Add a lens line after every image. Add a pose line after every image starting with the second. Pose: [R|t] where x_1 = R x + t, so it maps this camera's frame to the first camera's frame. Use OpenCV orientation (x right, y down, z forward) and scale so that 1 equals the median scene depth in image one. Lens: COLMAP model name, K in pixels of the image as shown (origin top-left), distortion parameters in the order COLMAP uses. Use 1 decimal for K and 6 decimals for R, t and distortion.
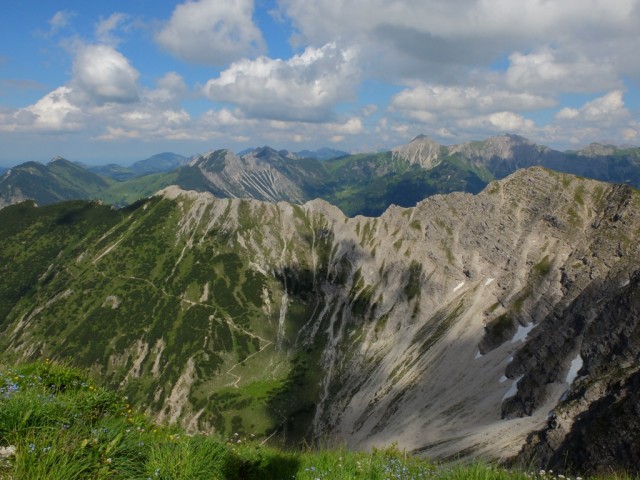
lens RADIAL K [[504.1, 0, 318.2], [0, 504.1, 239.0], [0, 0, 1]] dist [-0.046077, 0.004597]
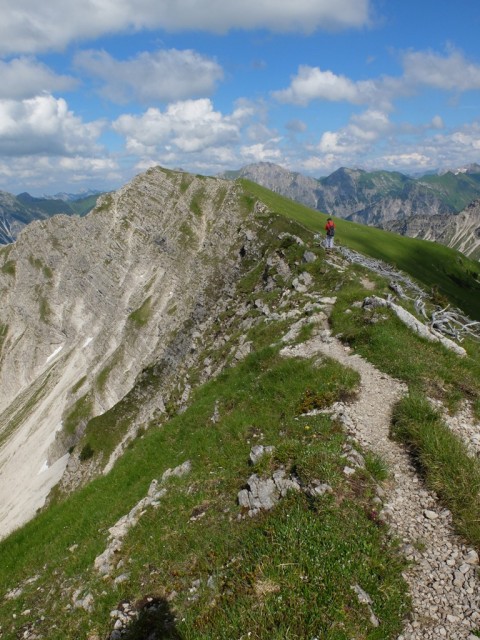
lens RADIAL K [[504.1, 0, 241.9], [0, 504.1, 321.2], [0, 0, 1]] dist [-0.046077, 0.004597]
pose [[0.958416, -0.135813, 0.250987, 0.374267], [0.110734, 0.987571, 0.111541, 0.003449], [-0.263016, -0.079109, 0.961543, 0.291918]]
